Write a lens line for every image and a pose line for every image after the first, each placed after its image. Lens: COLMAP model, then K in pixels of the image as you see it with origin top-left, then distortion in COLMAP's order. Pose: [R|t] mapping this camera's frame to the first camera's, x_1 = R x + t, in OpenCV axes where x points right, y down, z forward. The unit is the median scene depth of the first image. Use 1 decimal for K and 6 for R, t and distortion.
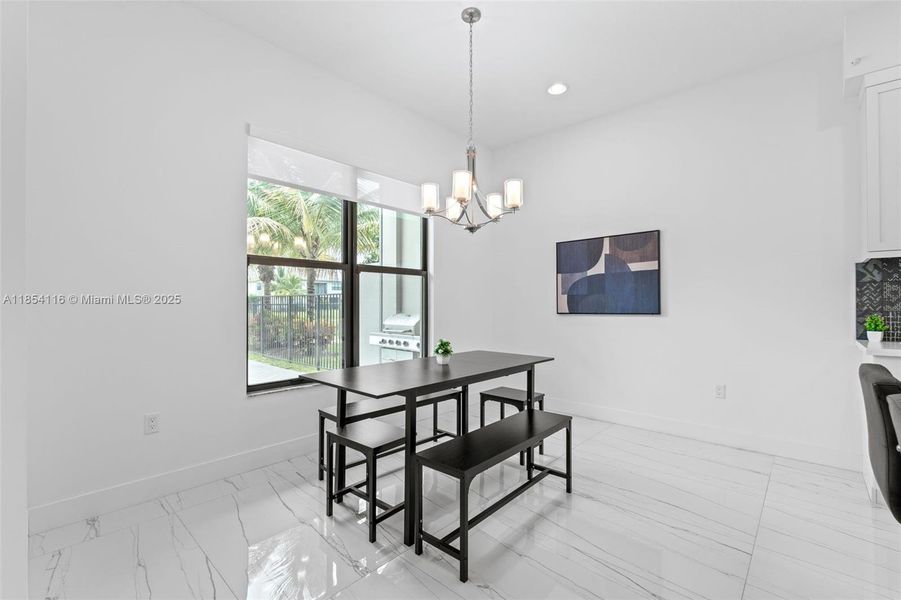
lens RADIAL K [[388.5, 0, 450.5], [0, 388.5, 300.0], [0, 0, 1]] dist [-0.001184, 0.000040]
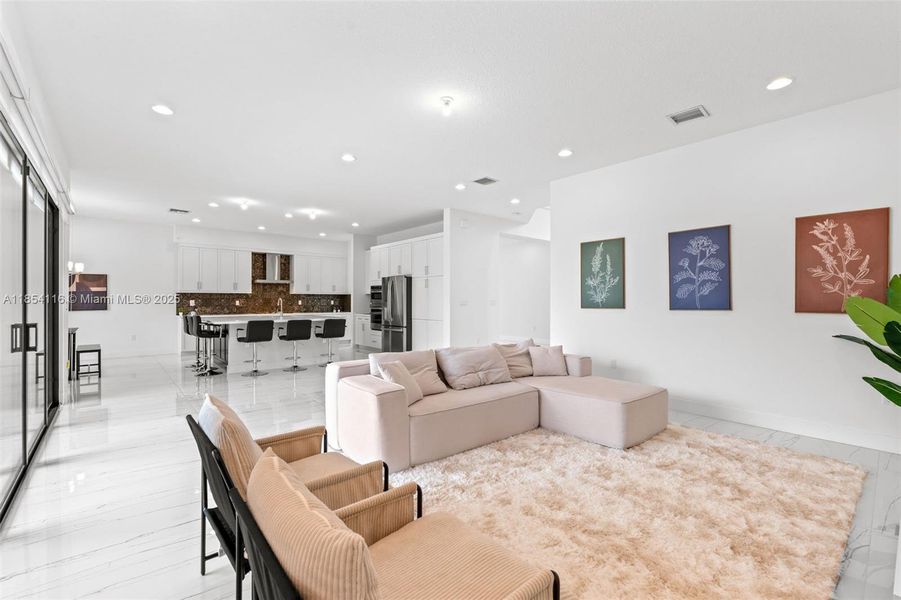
lens RADIAL K [[388.5, 0, 450.5], [0, 388.5, 300.0], [0, 0, 1]] dist [-0.001184, 0.000040]
pose [[0.102338, -0.002978, 0.994745, -1.616007], [-0.007995, 0.999961, 0.003816, -0.049218], [-0.994718, -0.008343, 0.102310, -1.343187]]
